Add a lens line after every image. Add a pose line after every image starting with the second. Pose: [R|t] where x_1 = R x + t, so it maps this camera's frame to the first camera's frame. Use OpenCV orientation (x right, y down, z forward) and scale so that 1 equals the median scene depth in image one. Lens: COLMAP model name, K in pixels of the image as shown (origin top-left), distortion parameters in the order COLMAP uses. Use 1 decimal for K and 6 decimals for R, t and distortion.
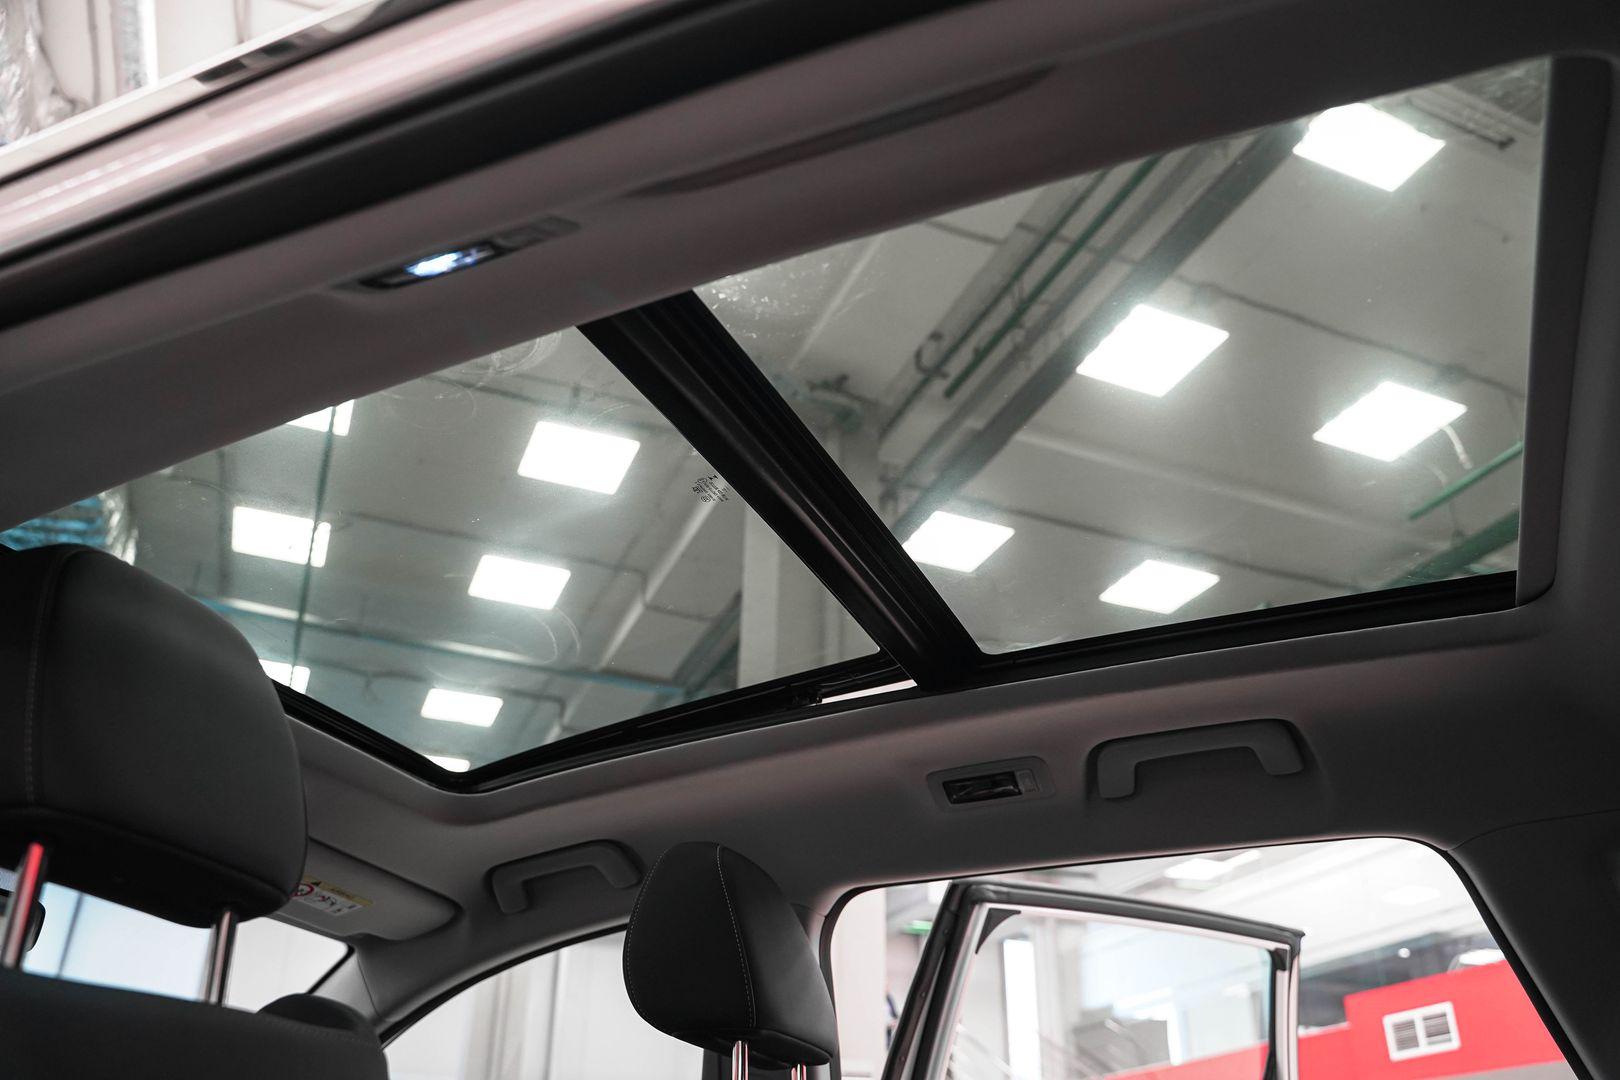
lens RADIAL K [[1314.1, 0, 810.0], [0, 1314.1, 540.0], [0, 0, 1]] dist [-0.123281, 0.095867]
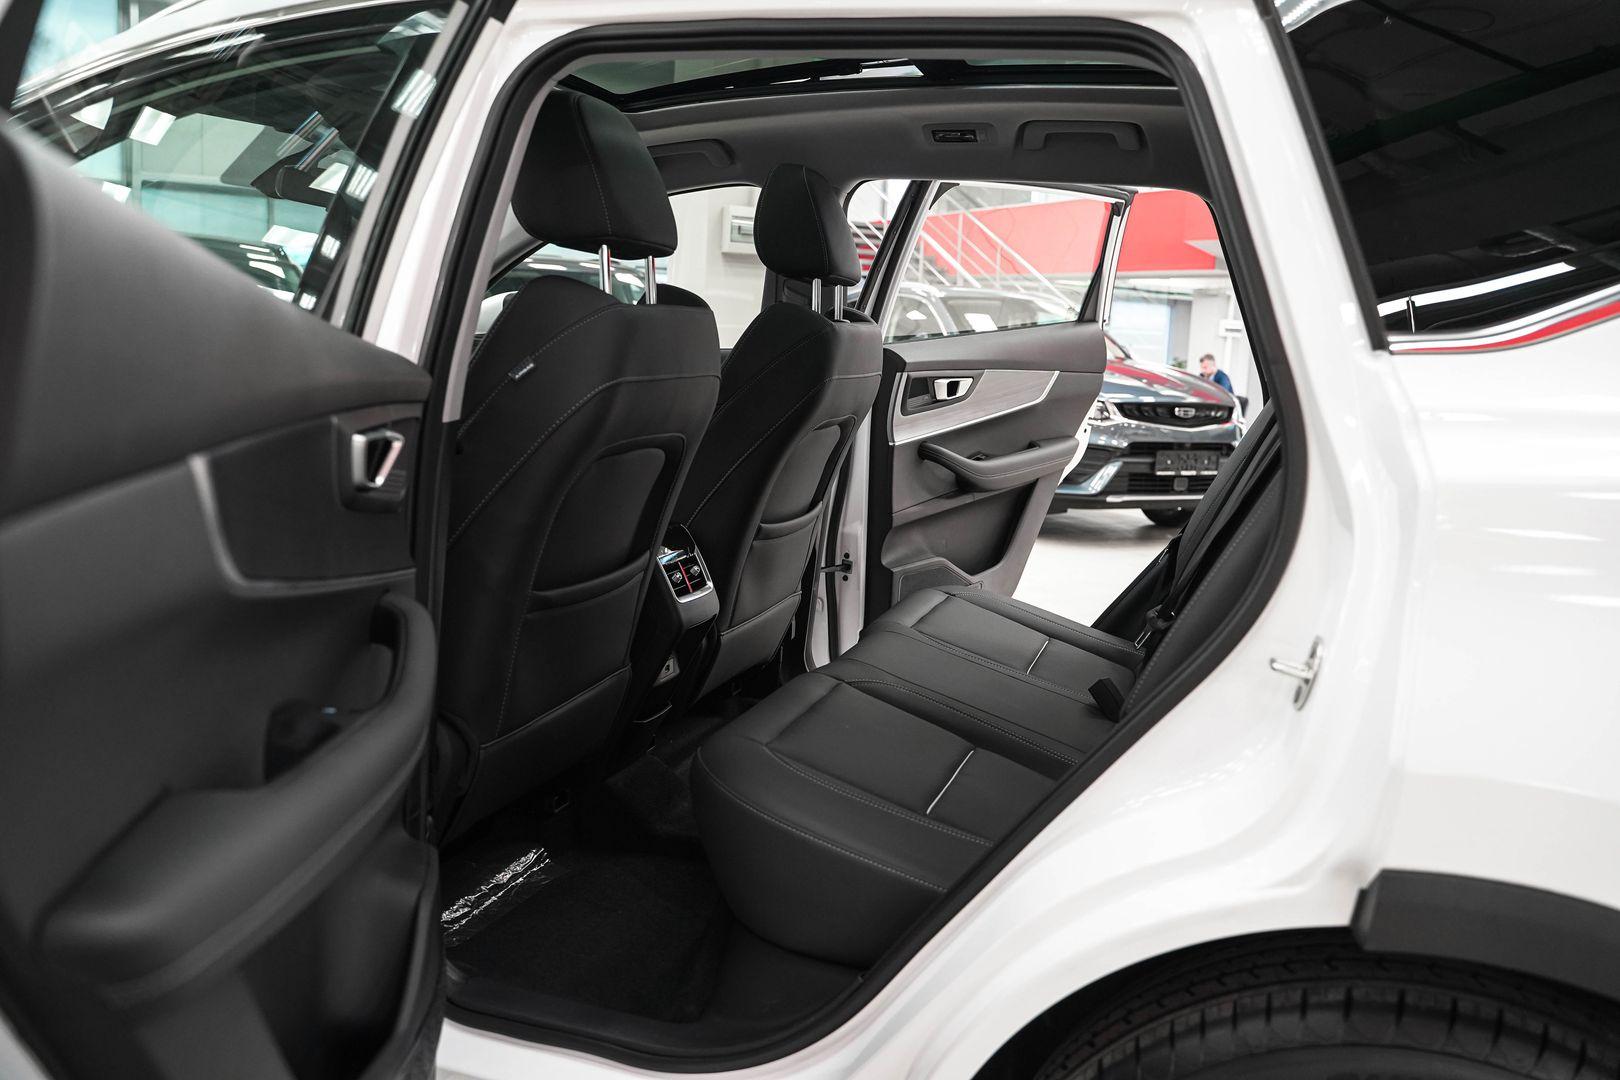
lens RADIAL K [[1314.1, 0, 810.0], [0, 1314.1, 540.0], [0, 0, 1]] dist [-0.123281, 0.095867]
pose [[0.993773, 0.029101, 0.107561, -0.218868], [-0.089050, 0.787661, 0.609640, -0.405466], [-0.066980, -0.615421, 0.785347, -0.623854]]
